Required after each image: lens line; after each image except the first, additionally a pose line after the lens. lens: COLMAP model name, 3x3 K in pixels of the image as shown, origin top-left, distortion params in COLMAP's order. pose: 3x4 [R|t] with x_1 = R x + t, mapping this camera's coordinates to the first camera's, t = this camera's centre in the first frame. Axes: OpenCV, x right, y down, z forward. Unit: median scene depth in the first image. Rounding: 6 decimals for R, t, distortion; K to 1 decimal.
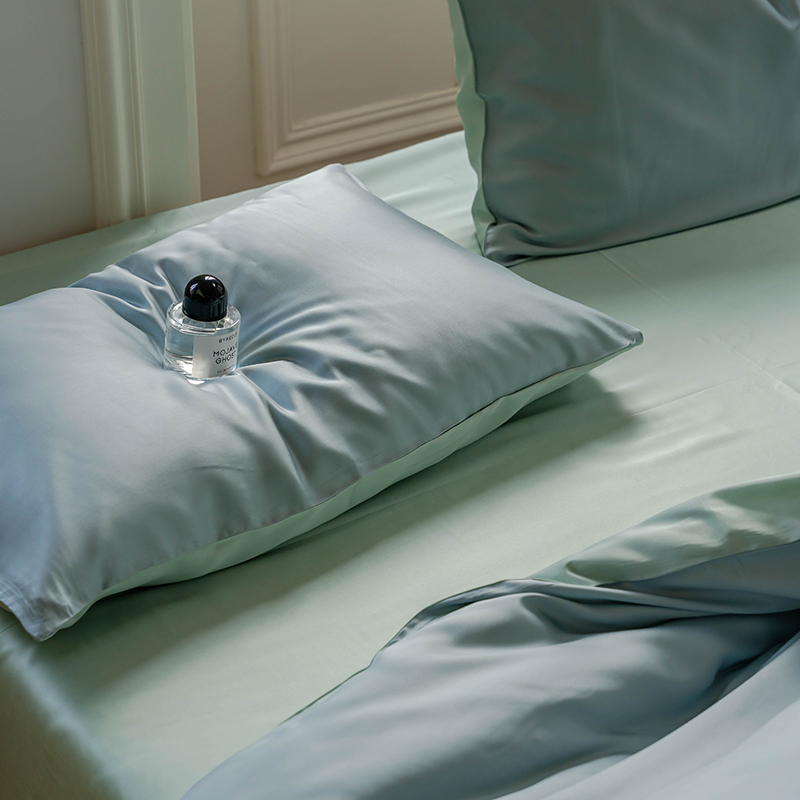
lens RADIAL K [[2569.6, 0, 399.9], [0, 2569.6, 425.0], [0, 0, 1]] dist [0.049241, 1.707349]
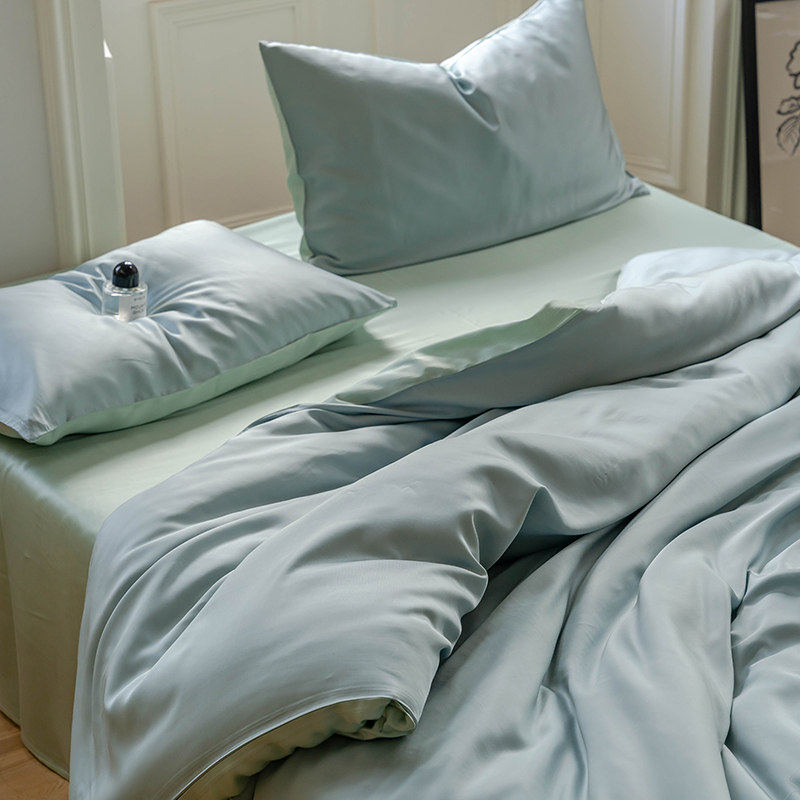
lens RADIAL K [[2209.9, 0, 400.0], [0, 2209.9, 400.0], [0, 0, 1]] dist [0.013655, 0.979580]
pose [[0.998812, -0.036863, 0.031861, 0.053160], [0.040014, 0.993701, -0.104673, 0.187687], [-0.027801, 0.105824, 0.993996, -0.418656]]
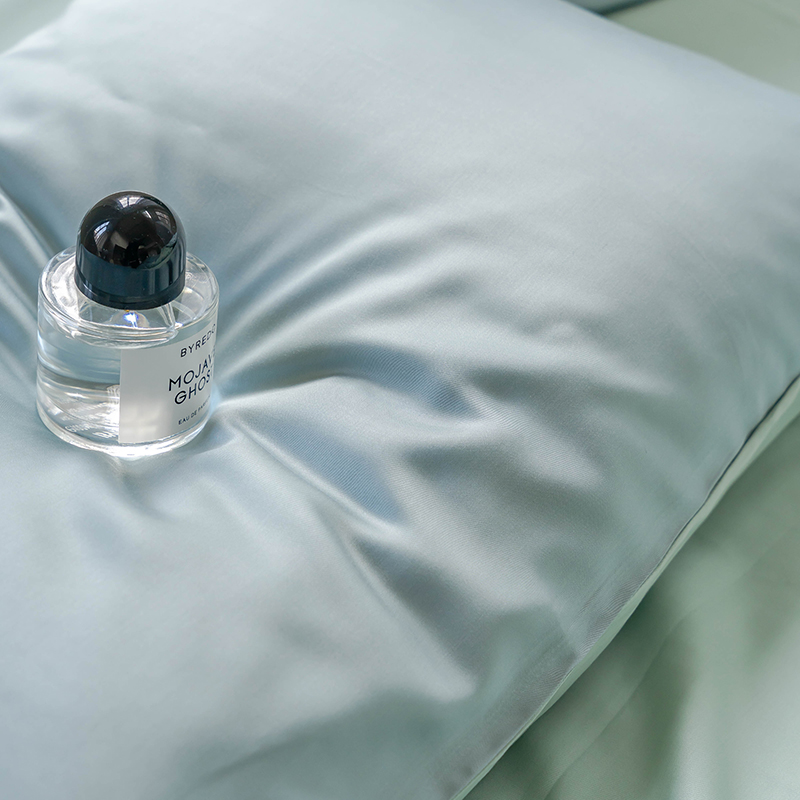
lens RADIAL K [[2569.6, 0, 399.9], [0, 2569.6, 425.0], [0, 0, 1]] dist [0.049241, 1.707349]
pose [[0.984684, -0.129326, 0.116927, -0.085055], [0.112448, 0.983610, 0.140951, -0.075267], [-0.133239, -0.125644, 0.983087, 0.587345]]
